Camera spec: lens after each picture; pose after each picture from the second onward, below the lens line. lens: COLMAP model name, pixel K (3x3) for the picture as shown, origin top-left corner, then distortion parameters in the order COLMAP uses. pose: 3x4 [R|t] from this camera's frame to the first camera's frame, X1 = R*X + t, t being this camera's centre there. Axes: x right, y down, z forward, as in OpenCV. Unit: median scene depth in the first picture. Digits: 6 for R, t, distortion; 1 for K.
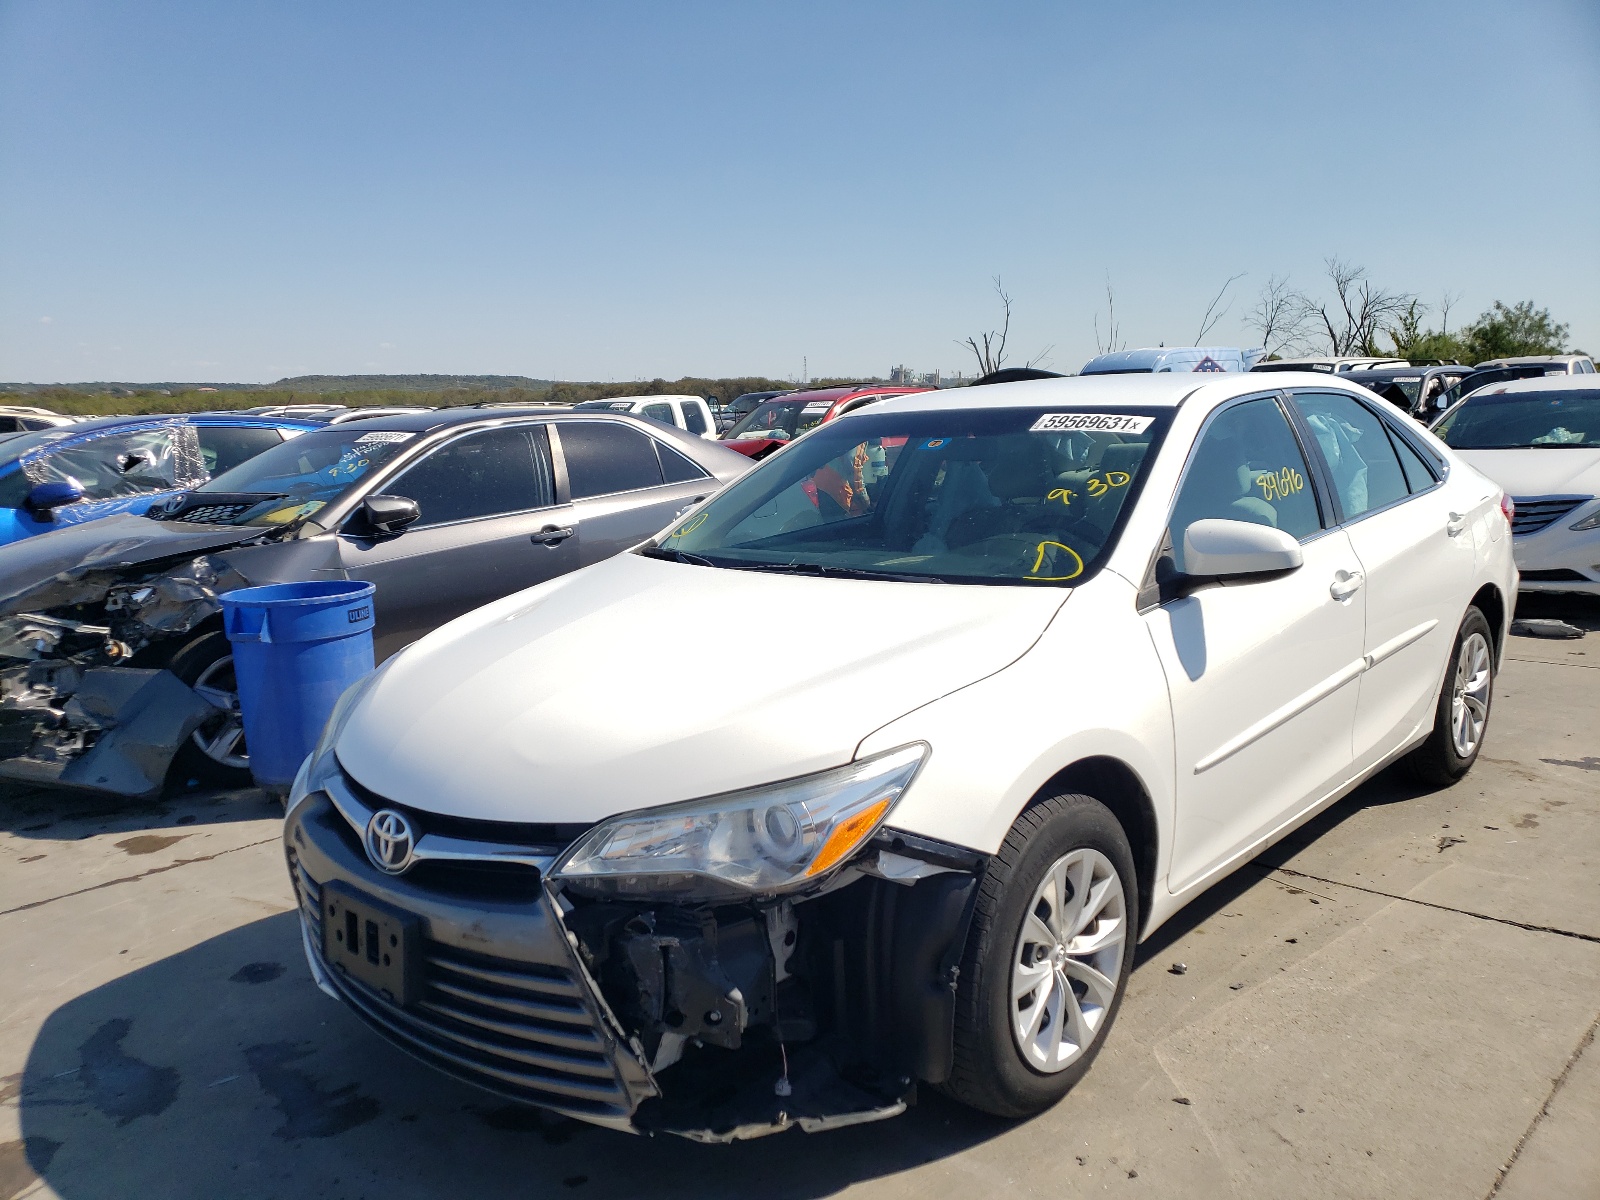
lens RADIAL K [[1187.9, 0, 794.5], [0, 1187.9, 643.5], [0, 0, 1]] dist [0.053621, -0.067939]
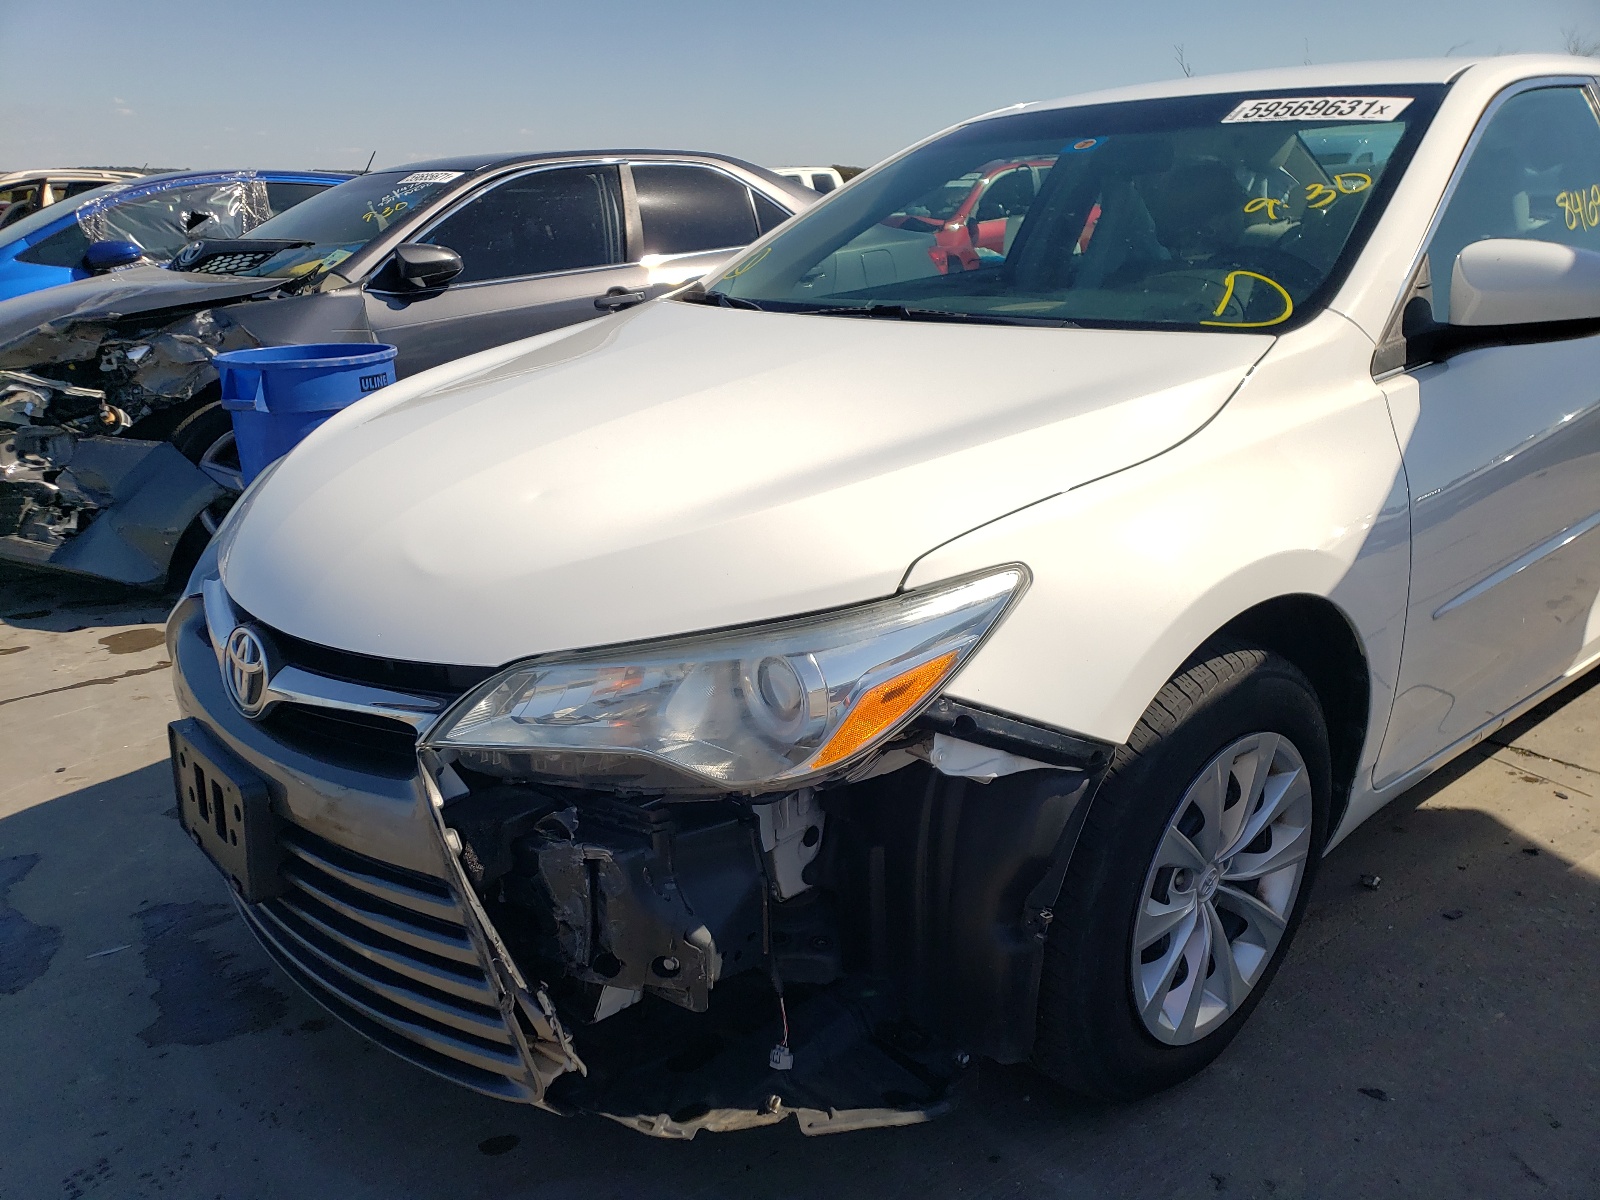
lens RADIAL K [[1187.9, 0, 794.5], [0, 1187.9, 643.5], [0, 0, 1]] dist [0.053621, -0.067939]
pose [[0.993044, 0.047322, -0.107818, 0.051114], [-0.029630, 0.986648, 0.160146, 0.023386], [0.113957, -0.155838, 0.981187, 0.307440]]
